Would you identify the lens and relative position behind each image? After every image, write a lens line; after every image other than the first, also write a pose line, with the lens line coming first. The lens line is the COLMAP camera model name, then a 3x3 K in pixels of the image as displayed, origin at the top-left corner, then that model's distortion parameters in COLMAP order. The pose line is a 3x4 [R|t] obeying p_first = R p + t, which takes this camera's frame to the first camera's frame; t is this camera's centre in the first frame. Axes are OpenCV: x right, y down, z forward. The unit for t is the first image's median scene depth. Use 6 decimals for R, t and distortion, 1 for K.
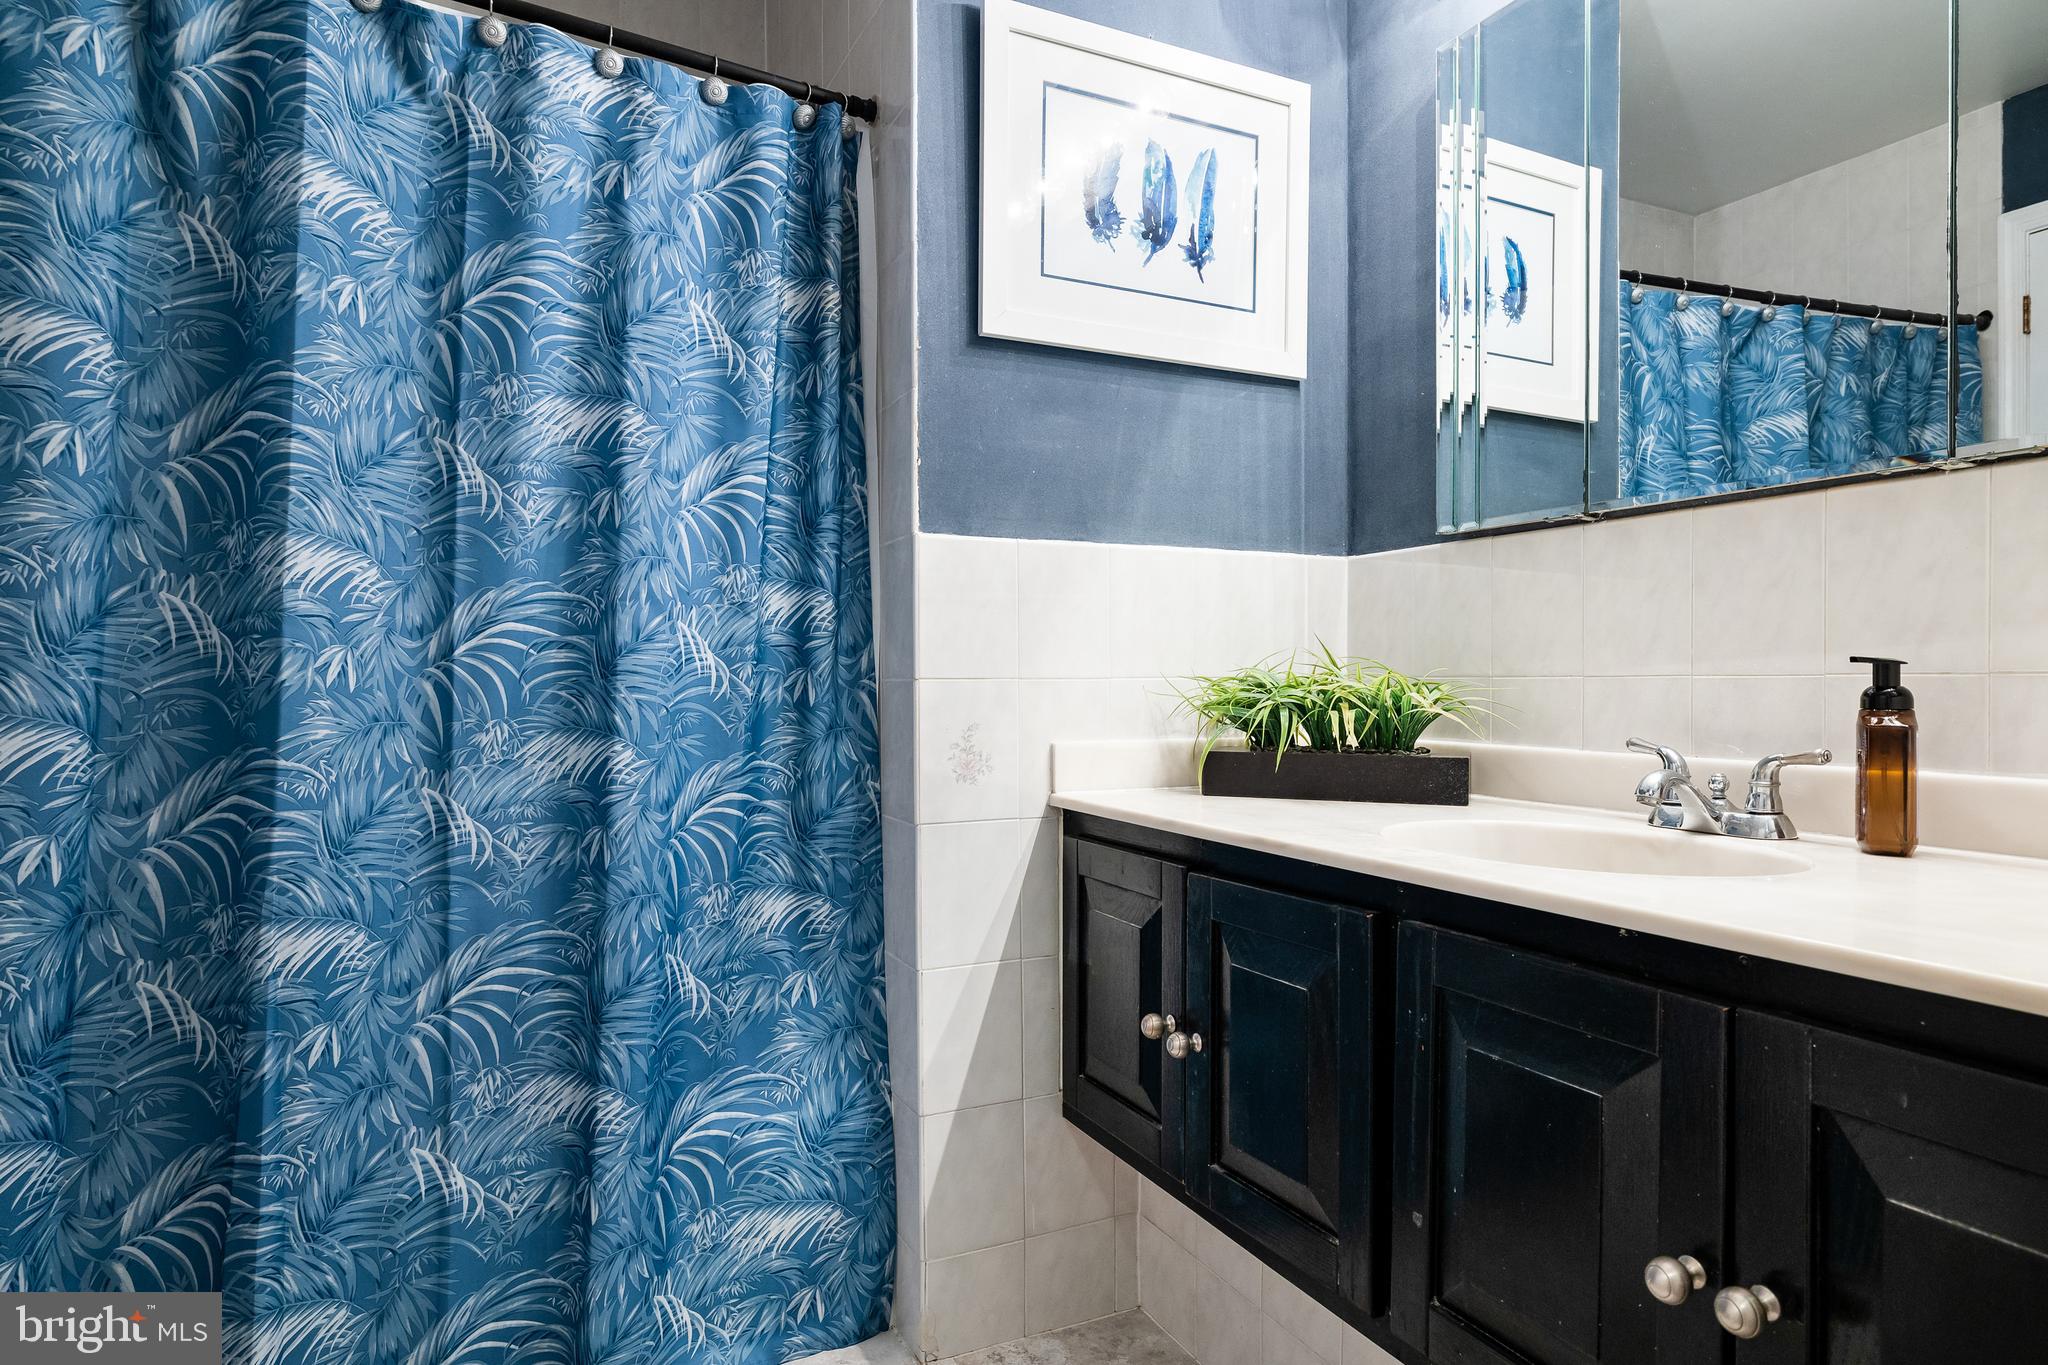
lens RADIAL K [[1150.0, 0, 1020.9], [0, 1150.0, 694.8], [0, 0, 1]] dist [-0.002806, 0.000599]
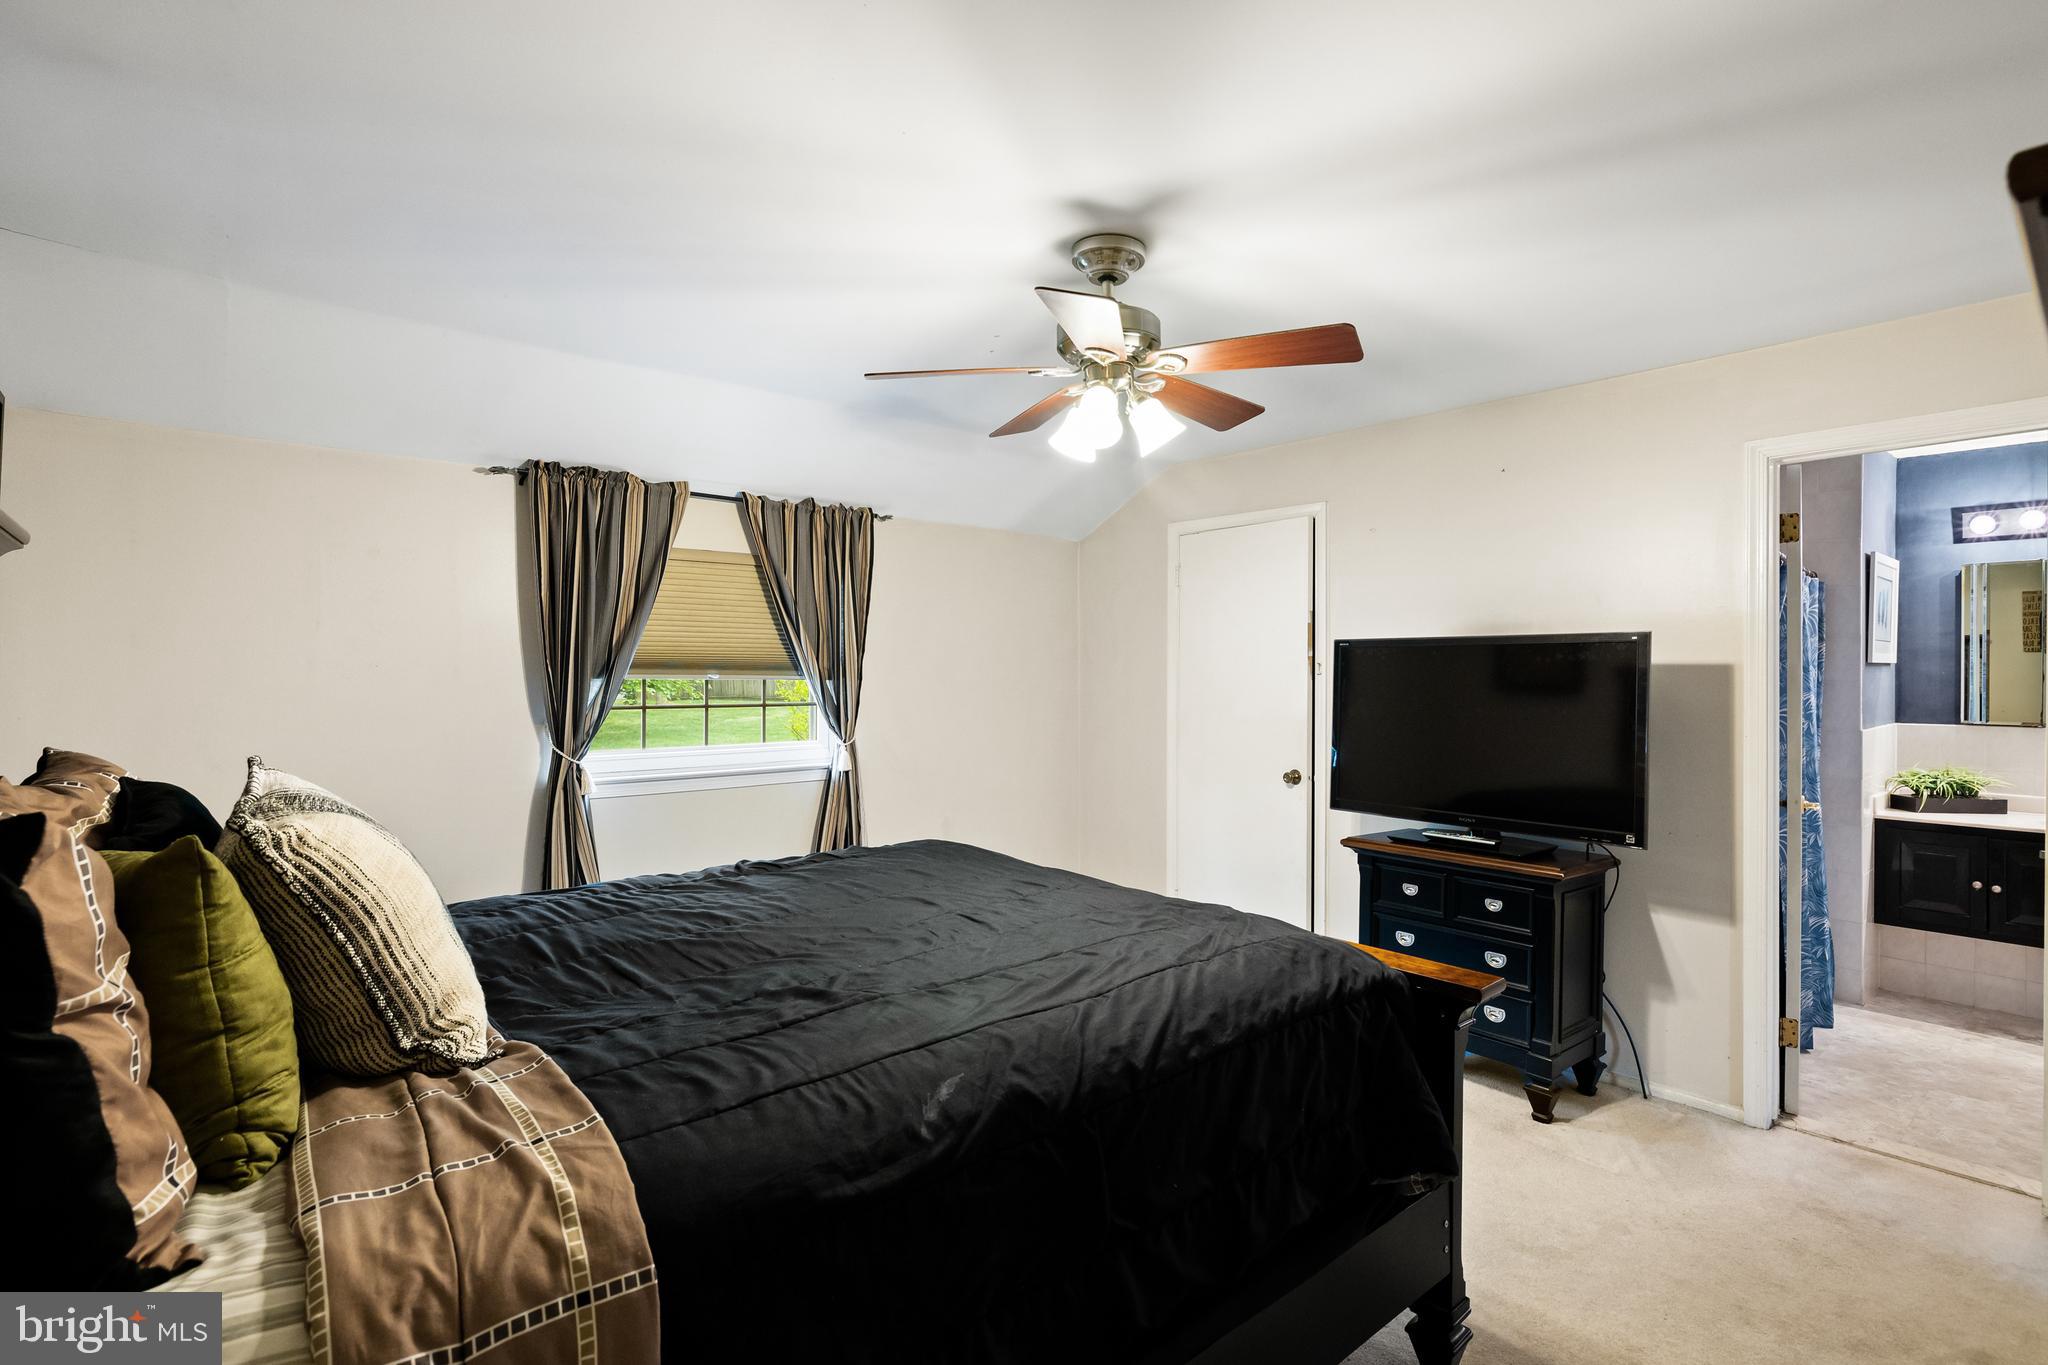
lens RADIAL K [[969.5, 0, 1053.1], [0, 969.5, 680.6], [0, 0, 1]] dist [-0.000965, 0.000240]
pose [[0.967579, 0.000219, 0.252570, -2.901948], [0.001605, 0.999974, -0.007016, -0.264614], [-0.252565, 0.007193, 0.967553, -0.952860]]
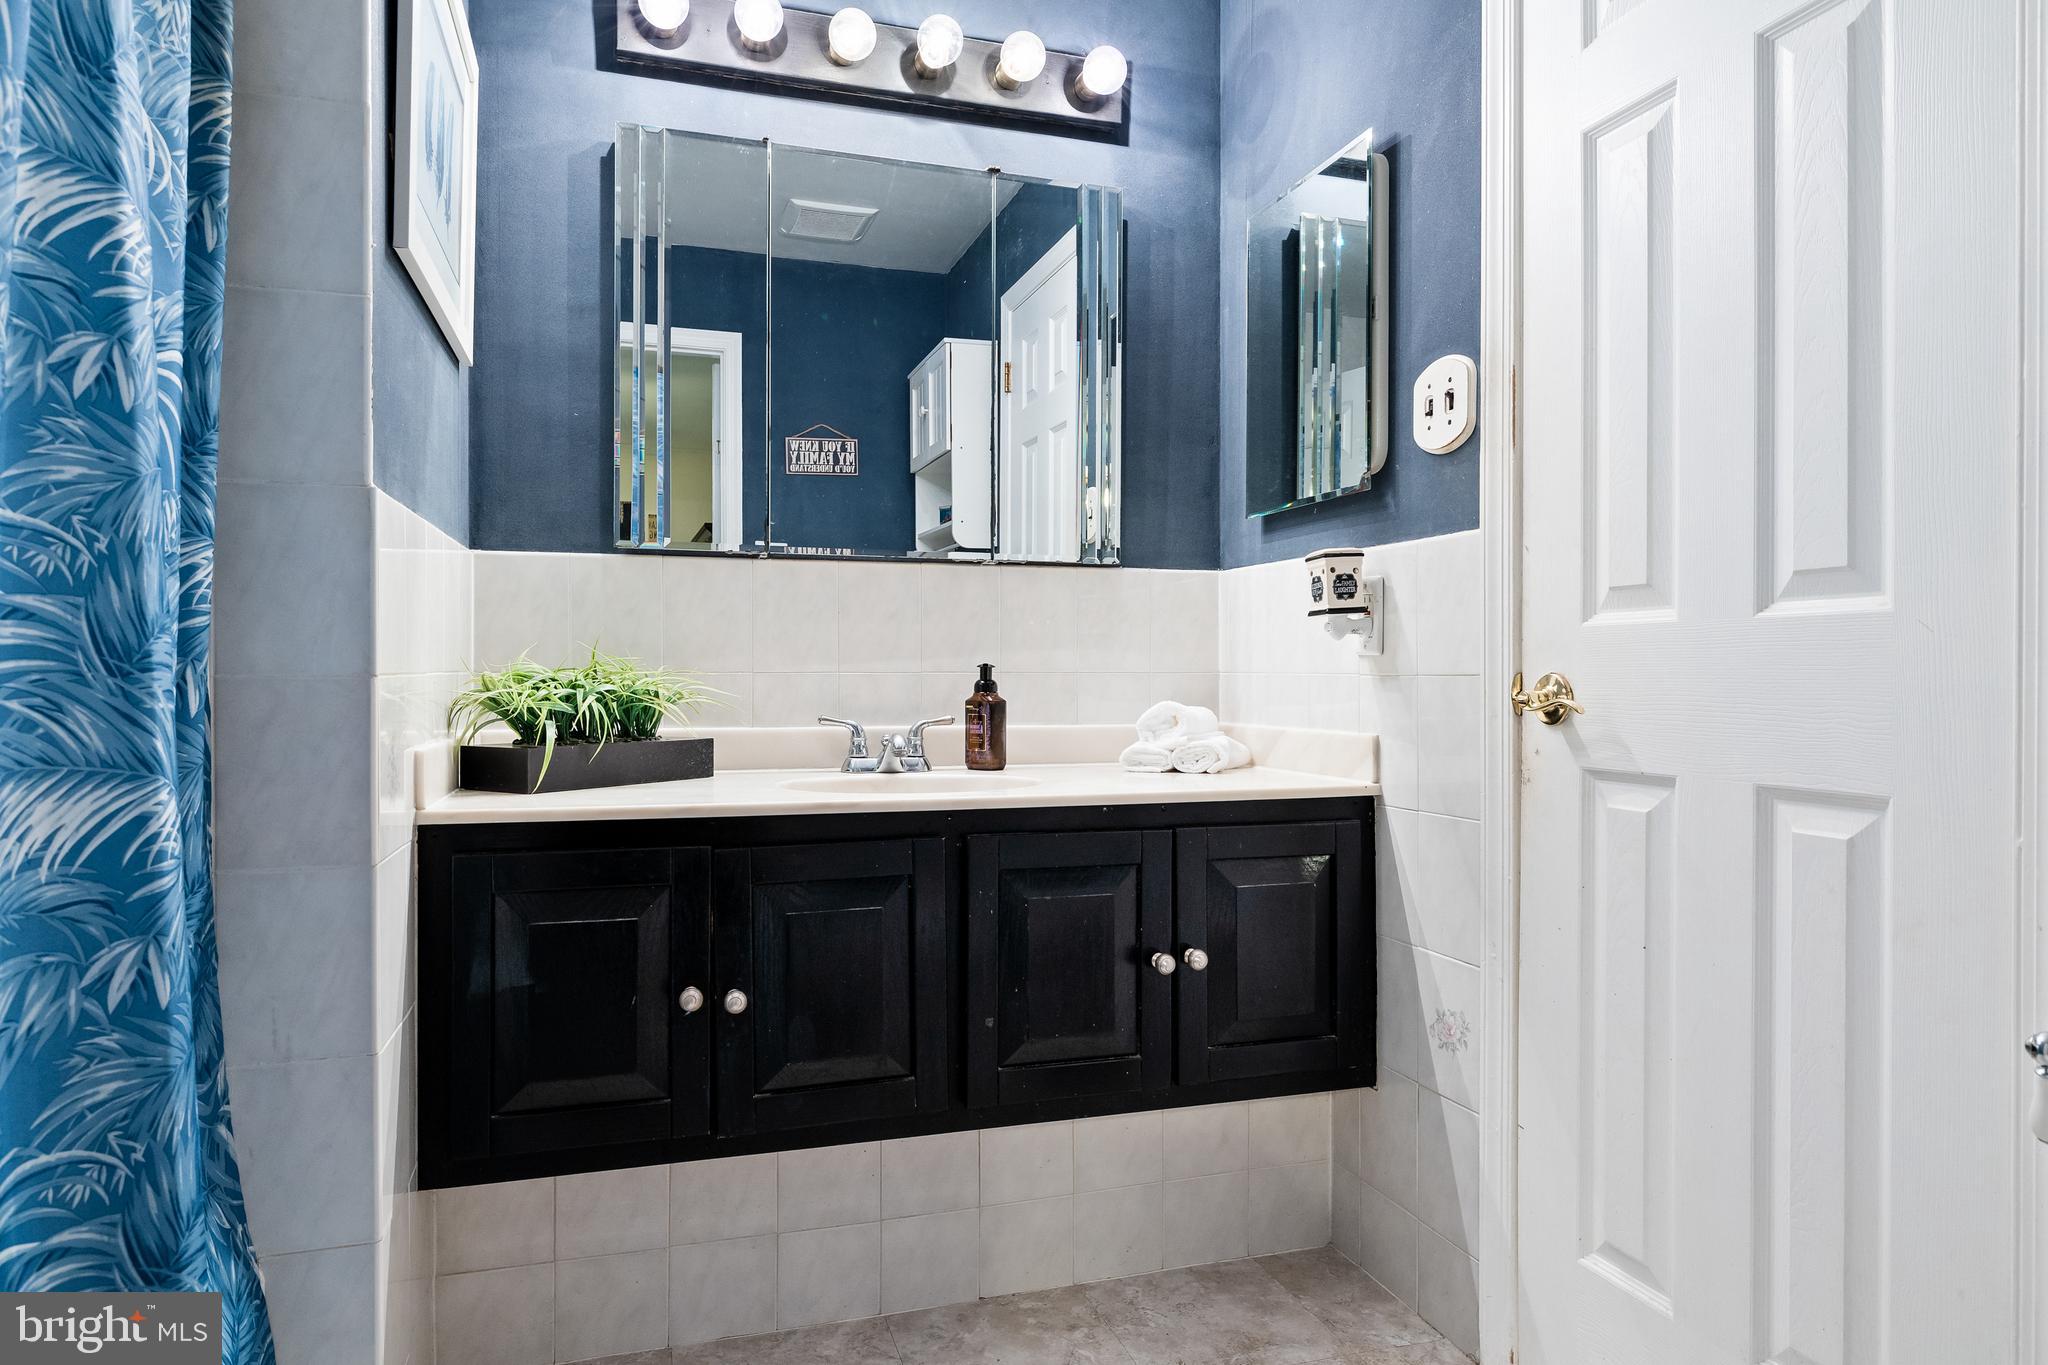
lens RADIAL K [[1225.2, 0, 1024.0], [0, 1225.2, 682.5], [0, 0, 1]] dist [0.000719, -0.000614]
pose [[0.160519, -0.007849, 0.987002, -0.872712], [0.006858, 0.999953, 0.006836, -0.011913], [-0.987009, 0.005671, 0.160565, 0.461981]]
